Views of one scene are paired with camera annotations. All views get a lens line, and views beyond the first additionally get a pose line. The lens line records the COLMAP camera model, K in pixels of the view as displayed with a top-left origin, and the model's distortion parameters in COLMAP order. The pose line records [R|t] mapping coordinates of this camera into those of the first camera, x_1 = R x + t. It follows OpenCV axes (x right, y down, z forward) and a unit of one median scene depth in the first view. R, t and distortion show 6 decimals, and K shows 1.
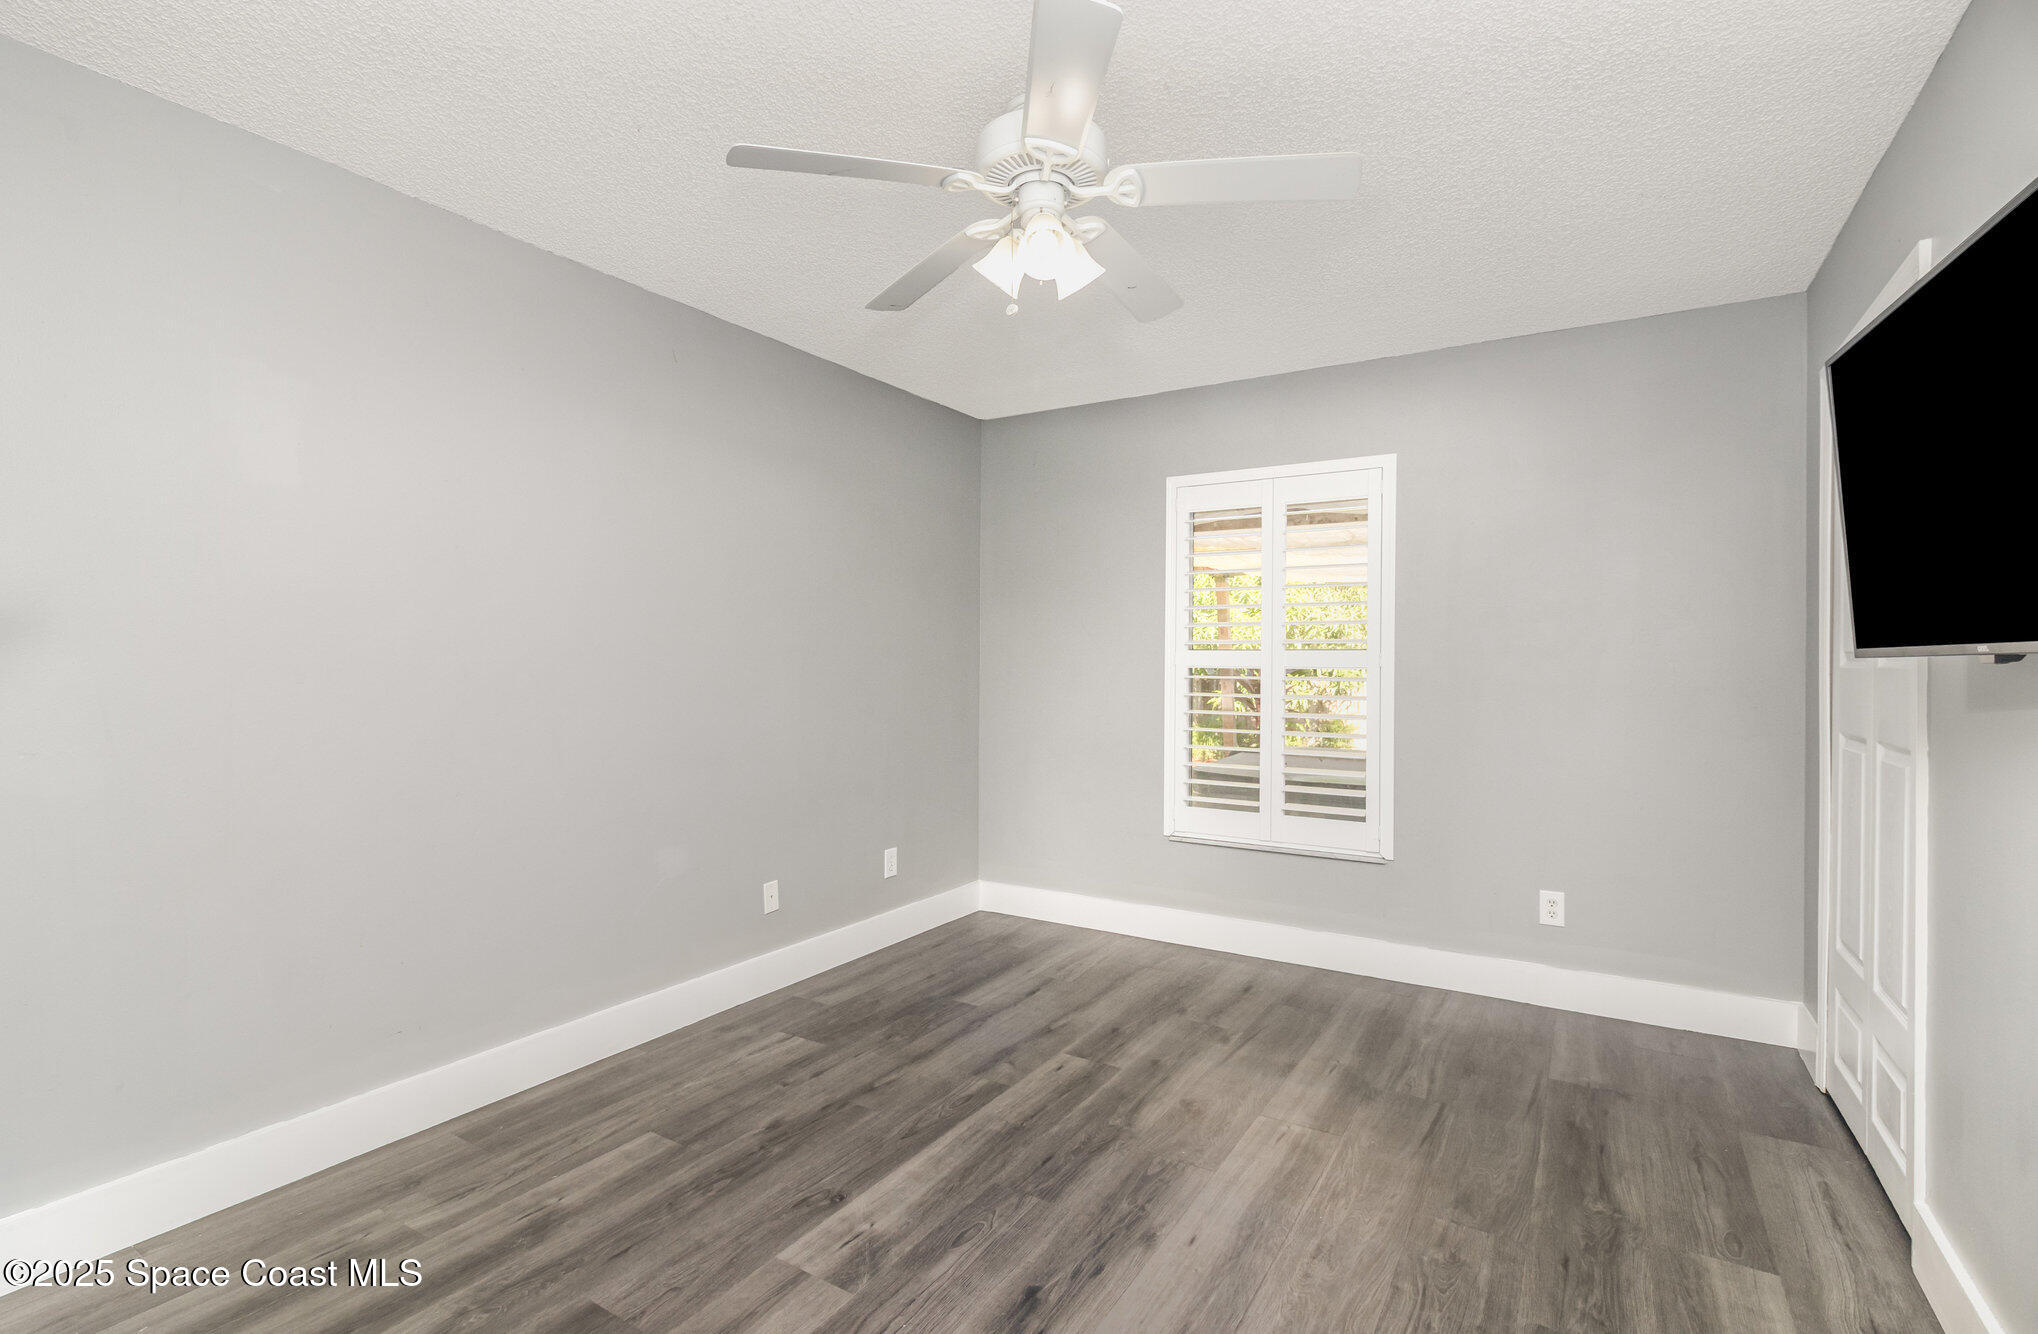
lens RADIAL K [[941.3, 0, 1018.9], [0, 941.3, 658.4], [0, 0, 1]] dist [-0.000234, -0.000452]
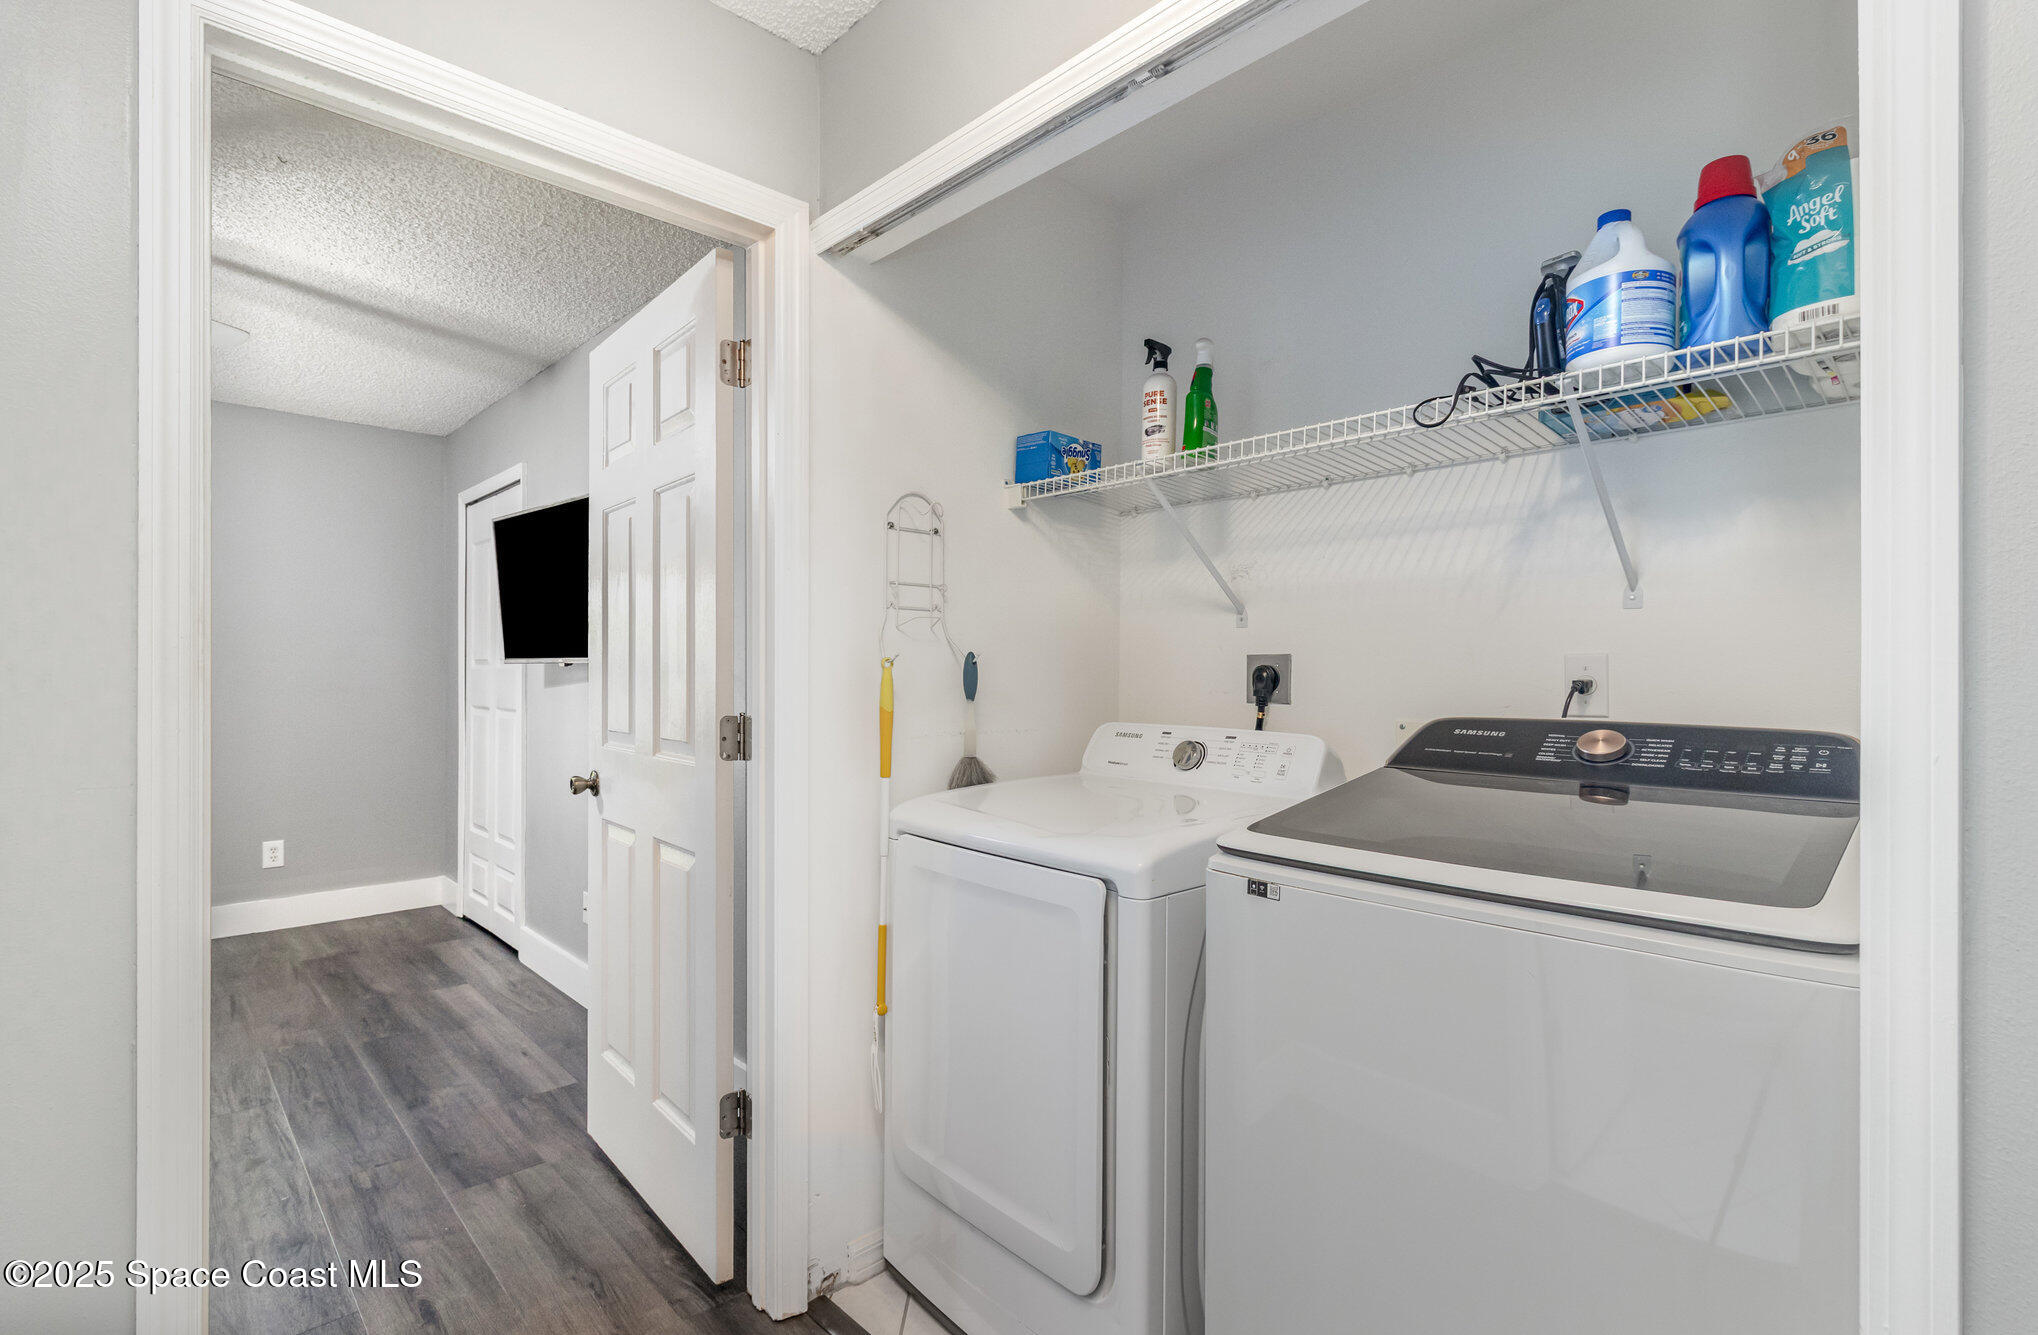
lens RADIAL K [[941.3, 0, 1016.0], [0, 941.3, 660.9], [0, 0, 1]] dist [-0.000234, -0.000452]
pose [[0.248832, 0.005864, 0.968529, -0.697592], [-0.006474, 0.999969, -0.004391, -0.003204], [-0.968525, -0.005178, 0.248862, -0.501551]]
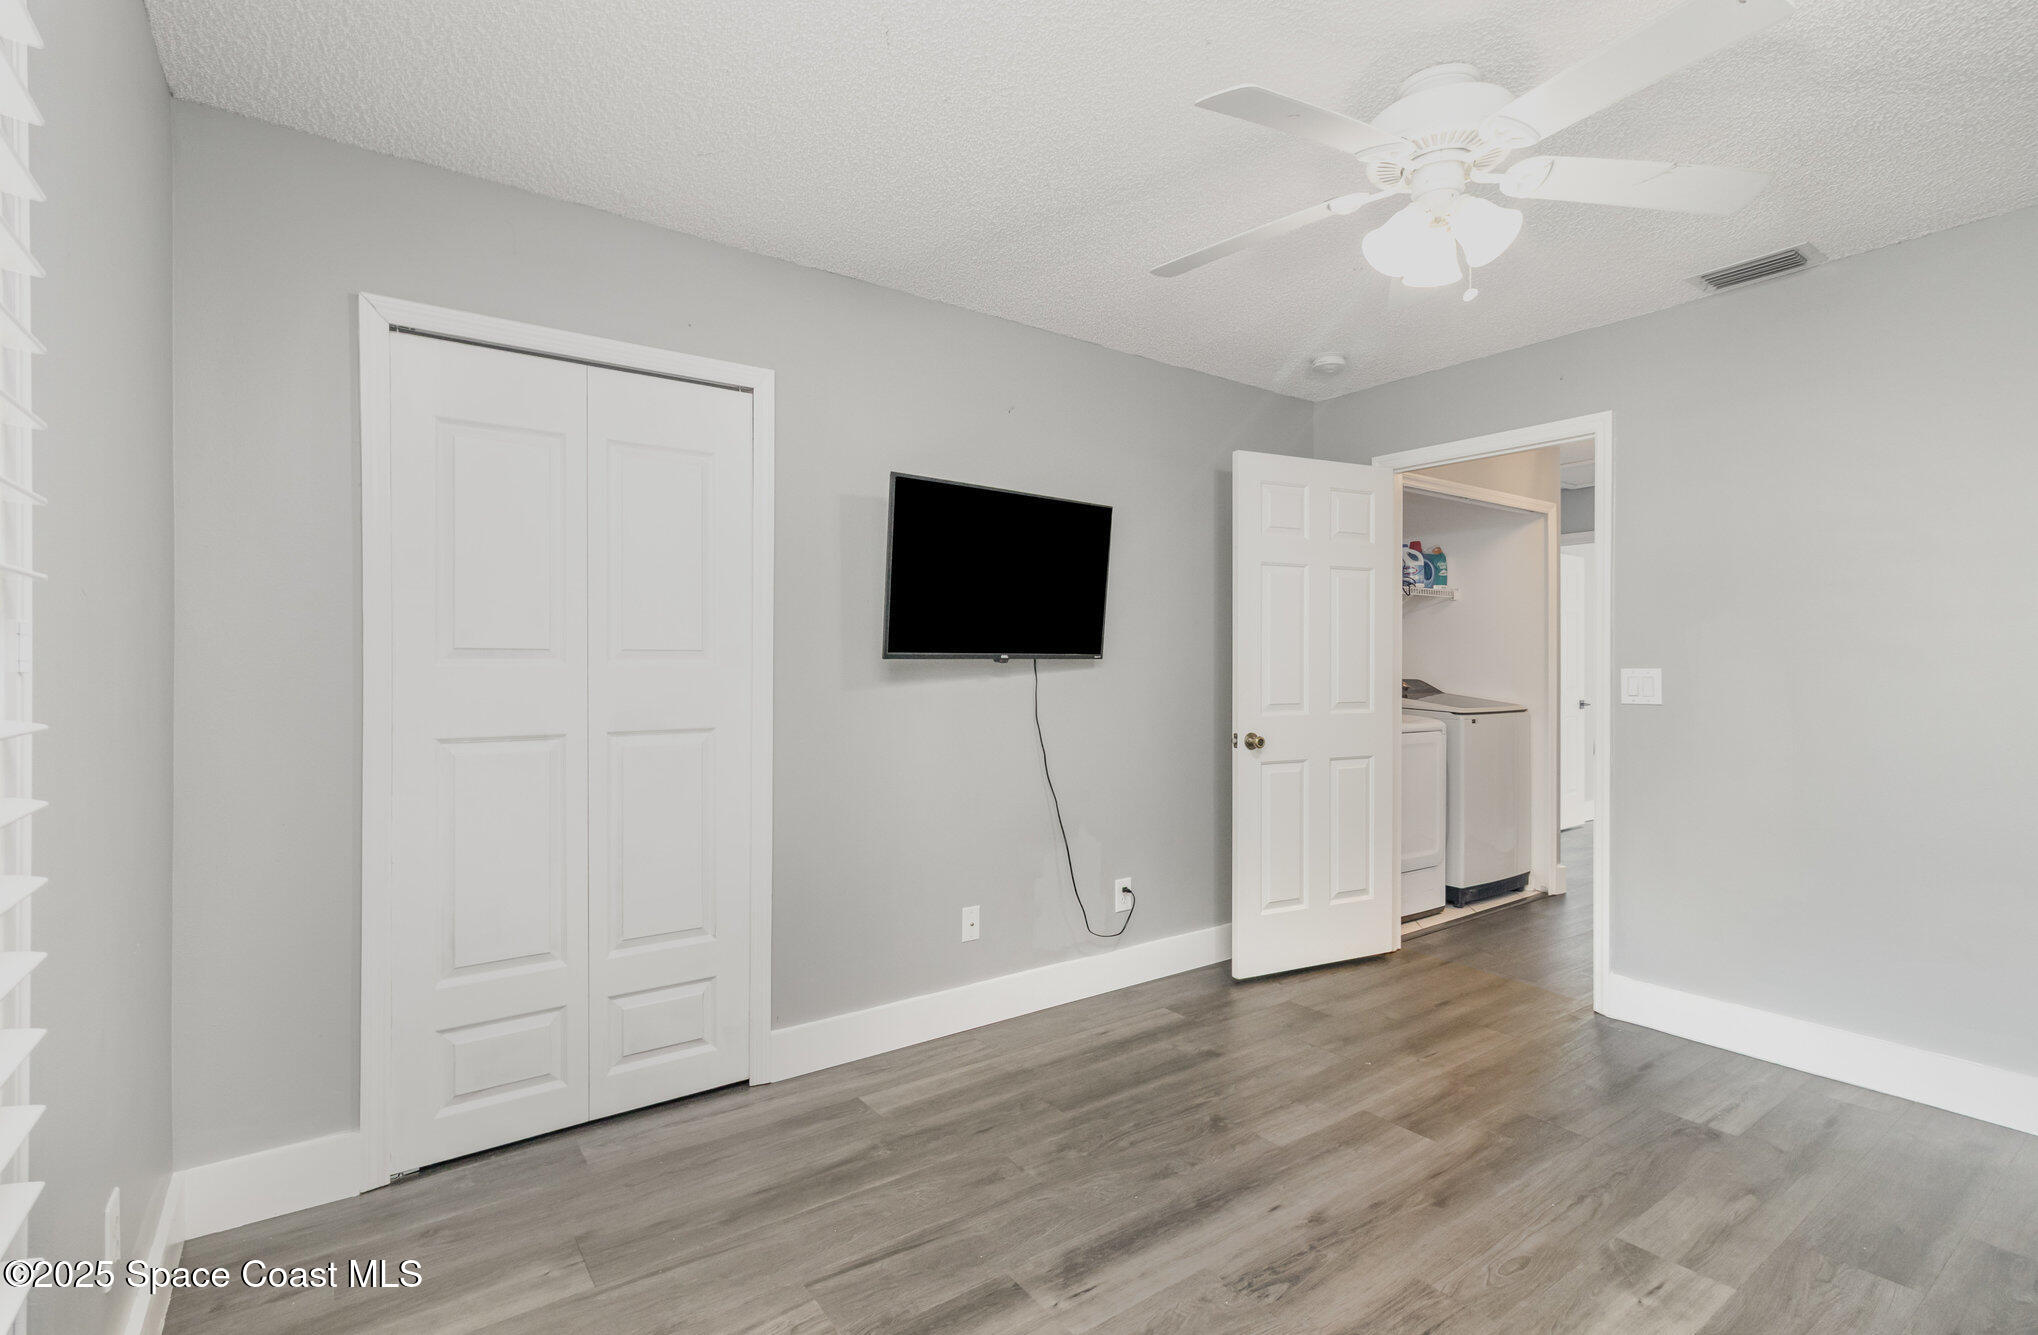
lens RADIAL K [[941.3, 0, 1026.0], [0, 941.3, 665.6], [0, 0, 1]] dist [-0.000234, -0.000452]
pose [[-0.926514, -0.006037, 0.376211, 0.046530], [-0.006866, 0.999976, -0.000864, 0.010445], [-0.376197, -0.003384, -0.926534, 1.961877]]
